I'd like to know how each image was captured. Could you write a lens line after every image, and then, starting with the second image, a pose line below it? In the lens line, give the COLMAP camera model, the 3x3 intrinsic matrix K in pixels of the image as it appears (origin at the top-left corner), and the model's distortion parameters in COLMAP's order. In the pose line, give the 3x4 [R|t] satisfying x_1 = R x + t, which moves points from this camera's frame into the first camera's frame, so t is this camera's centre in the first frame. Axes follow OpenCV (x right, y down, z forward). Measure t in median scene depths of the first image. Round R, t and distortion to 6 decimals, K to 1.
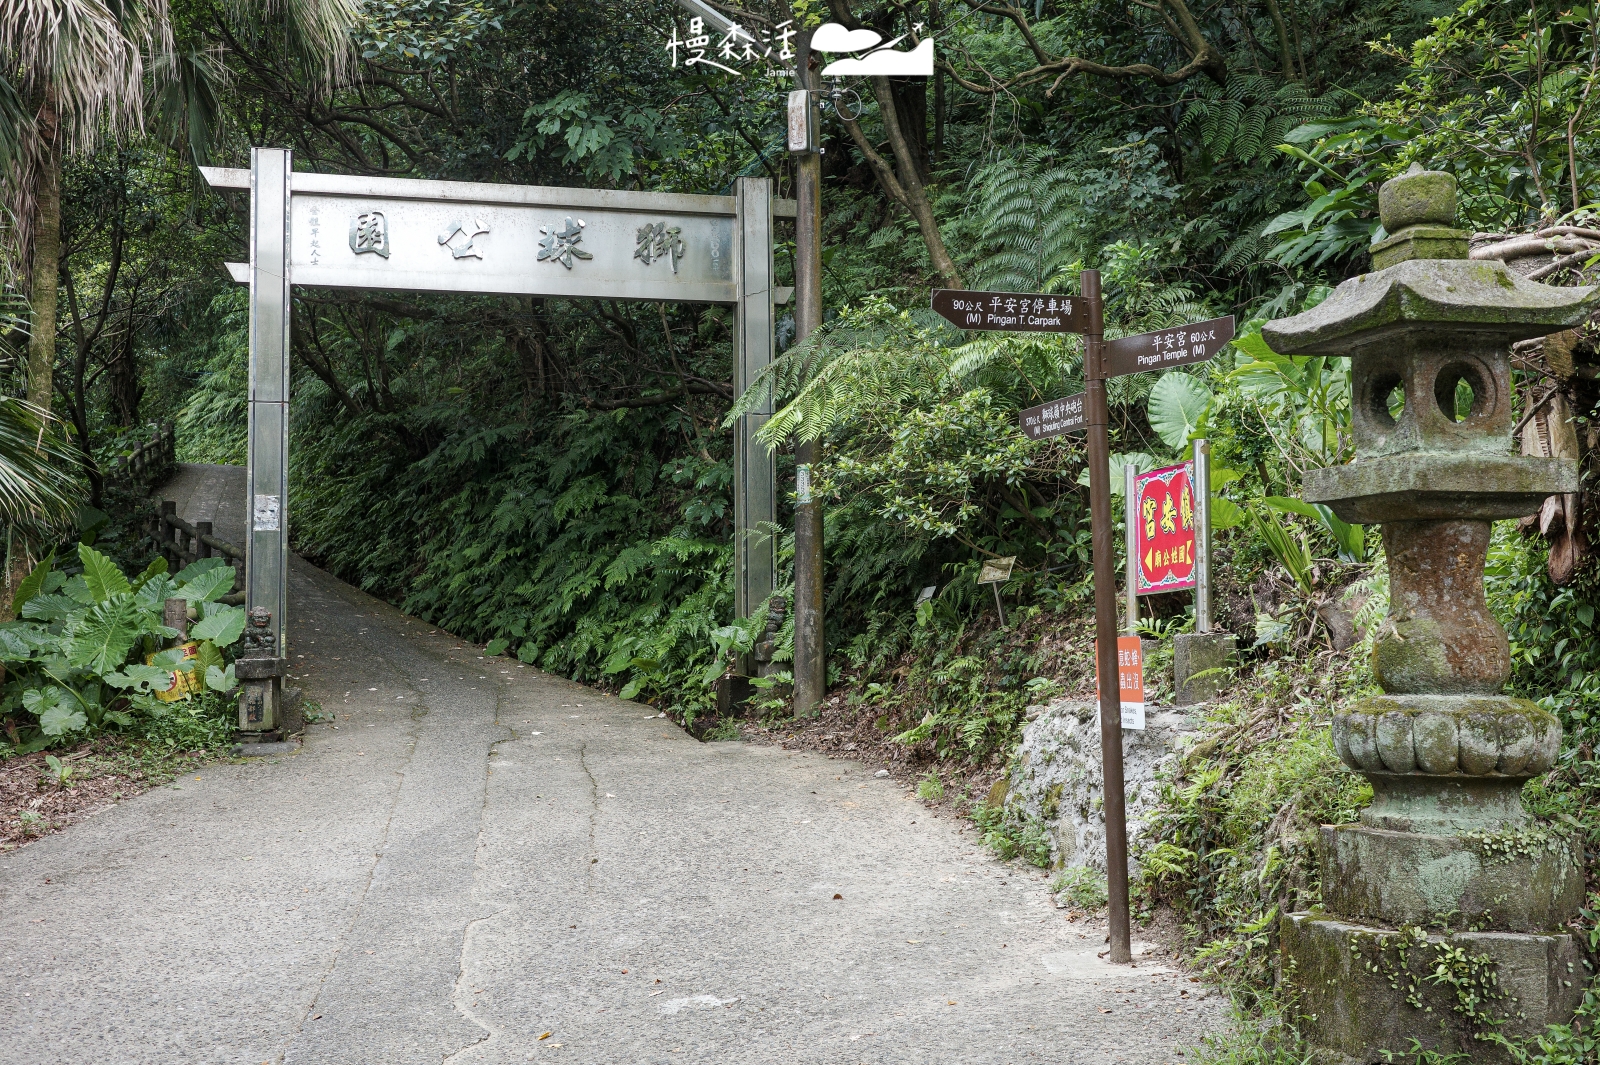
lens RADIAL K [[1896.7, 0, 800.0], [0, 1896.7, 532.5], [0, 0, 1]] dist [0.031888, 0.040671]
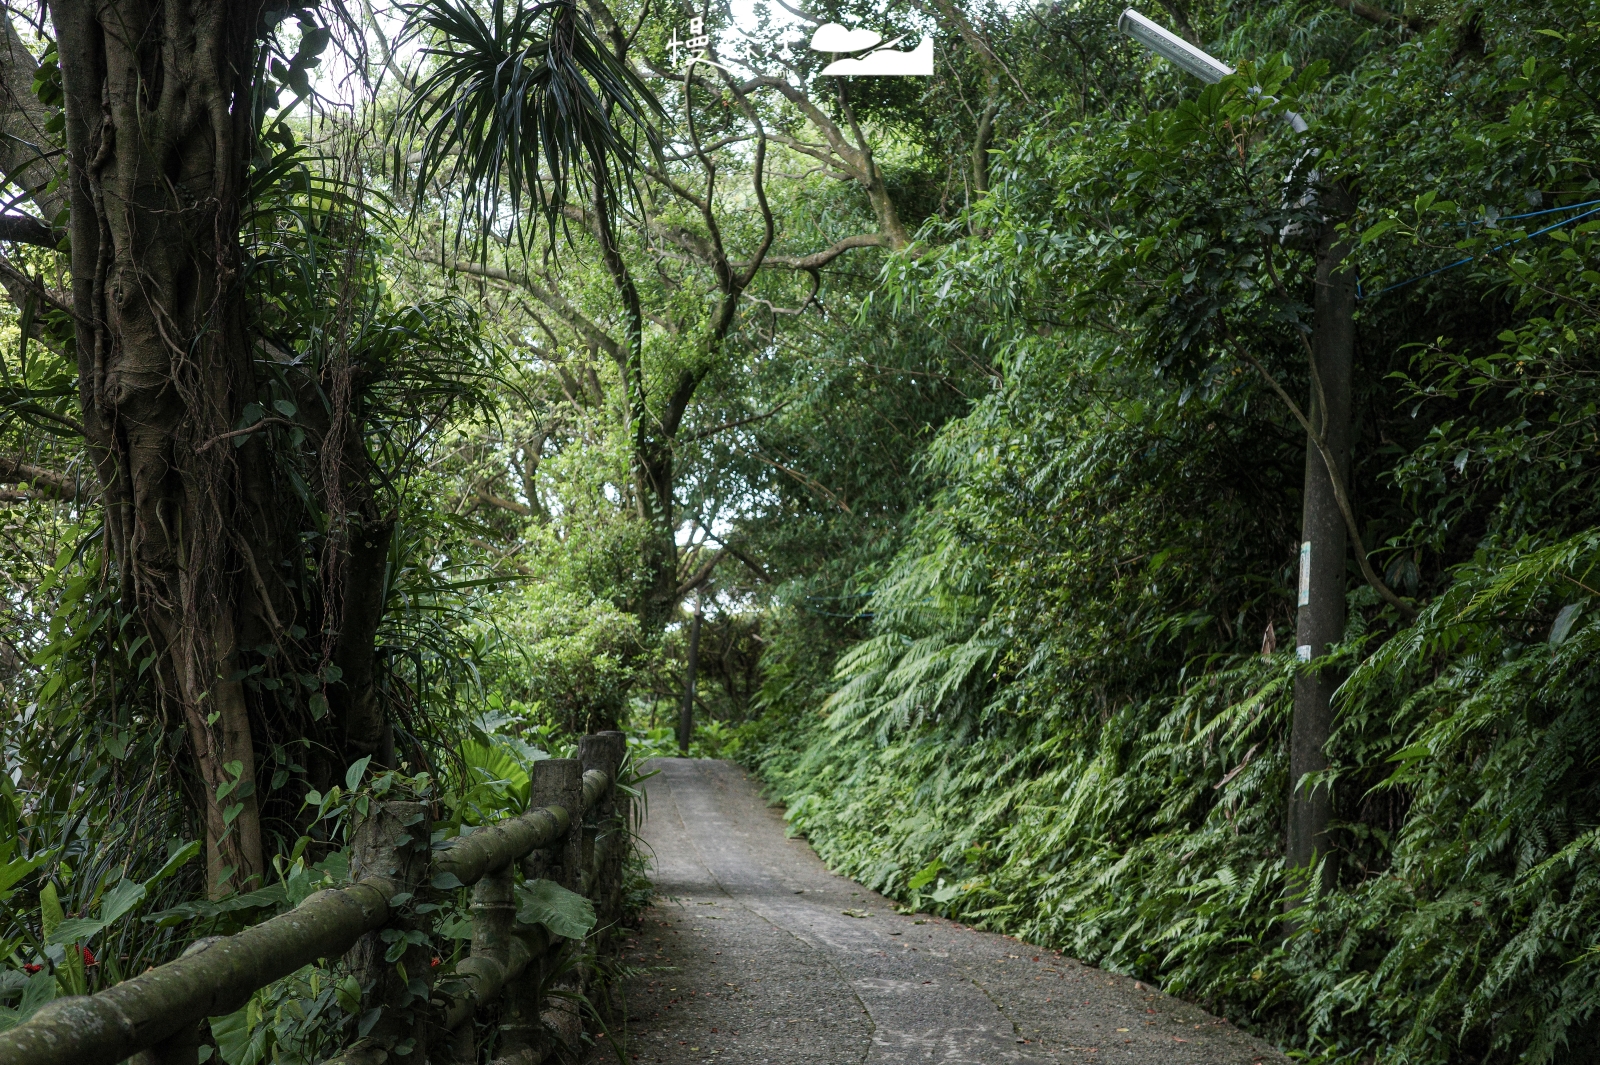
lens RADIAL K [[1896.7, 0, 800.0], [0, 1896.7, 532.5], [0, 0, 1]] dist [0.031888, 0.040671]
pose [[0.934880, -0.061042, -0.349676, -0.209143], [0.007752, 0.988379, -0.151813, -0.041826], [0.354880, 0.139216, 0.924489, 0.690411]]
